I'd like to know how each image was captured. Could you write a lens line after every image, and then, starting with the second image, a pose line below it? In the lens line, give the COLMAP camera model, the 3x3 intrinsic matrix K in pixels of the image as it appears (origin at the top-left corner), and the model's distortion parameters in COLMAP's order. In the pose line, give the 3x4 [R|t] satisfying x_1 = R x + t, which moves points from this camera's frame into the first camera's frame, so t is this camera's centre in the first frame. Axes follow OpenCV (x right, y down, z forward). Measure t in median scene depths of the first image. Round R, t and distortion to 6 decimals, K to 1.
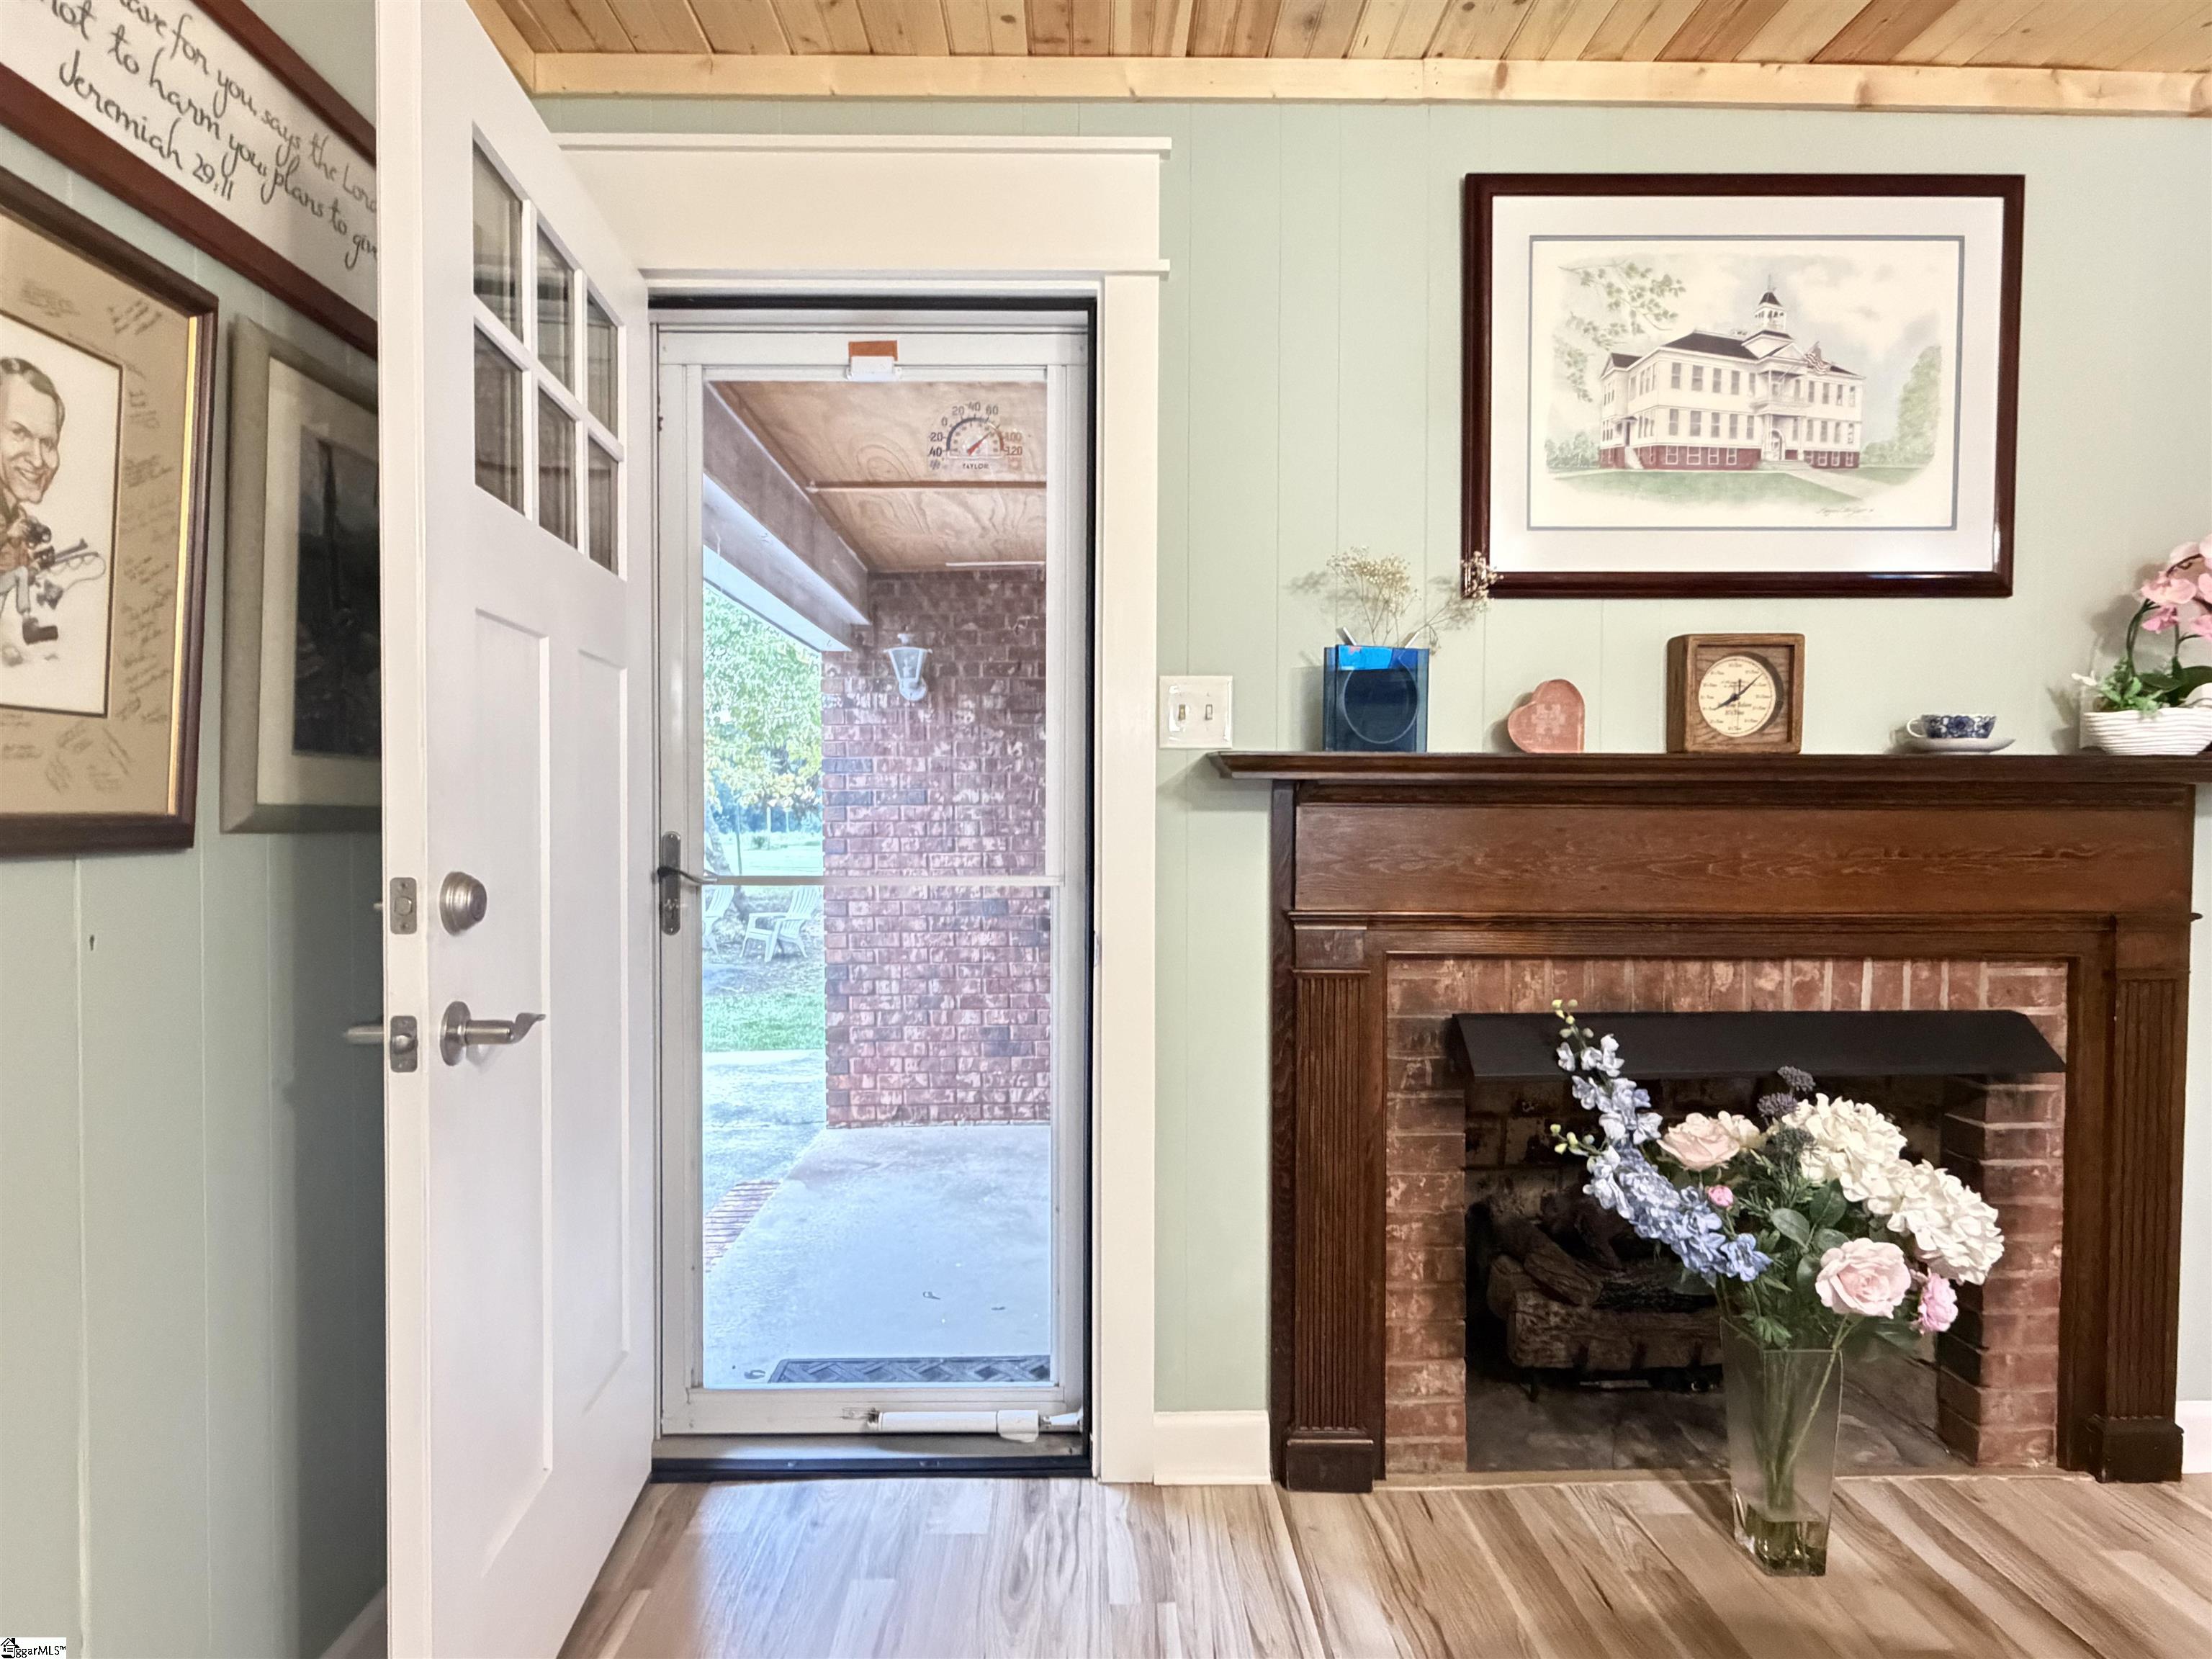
lens RADIAL K [[1190.2, 0, 1101.4], [0, 1190.2, 833.6], [0, 0, 1]] dist [0.000540, 0.000262]
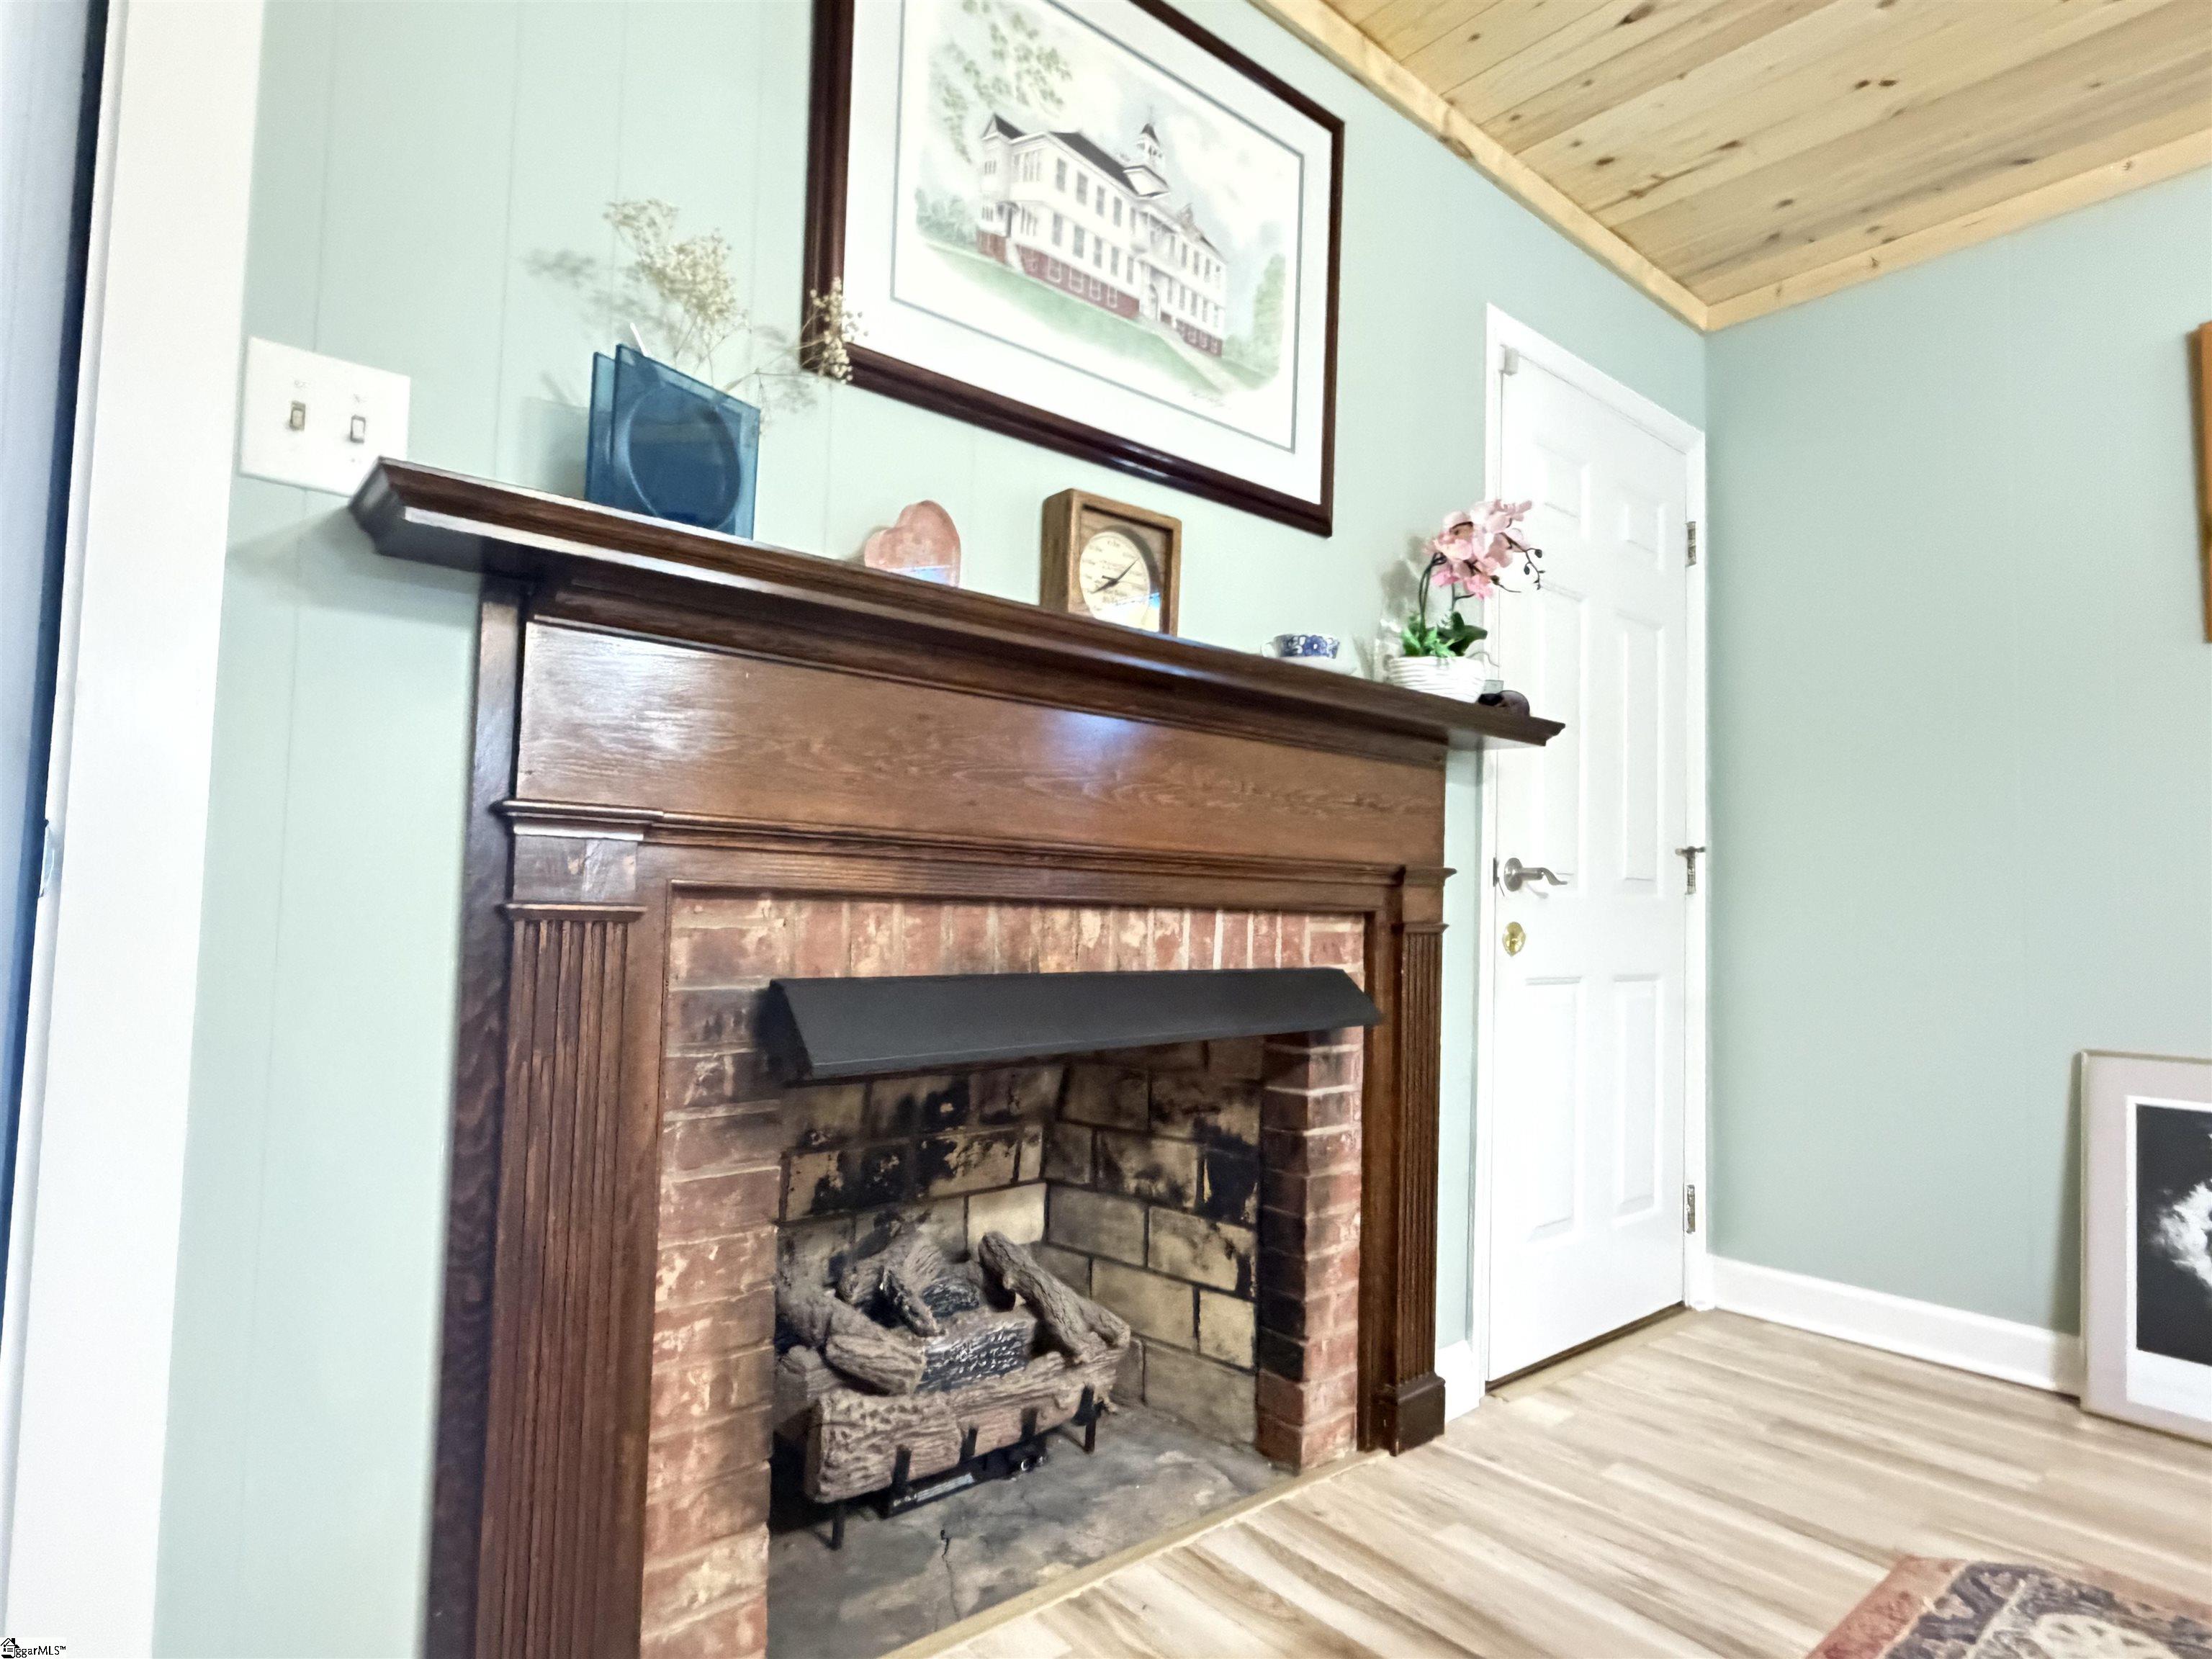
lens RADIAL K [[1190.2, 0, 1101.4], [0, 1190.2, 833.6], [0, 0, 1]] dist [0.000540, 0.000262]
pose [[0.787733, 0.052699, 0.613758, 0.033409], [-0.009931, 0.997291, -0.072884, 0.115884], [-0.615937, 0.051318, 0.786122, 0.367334]]
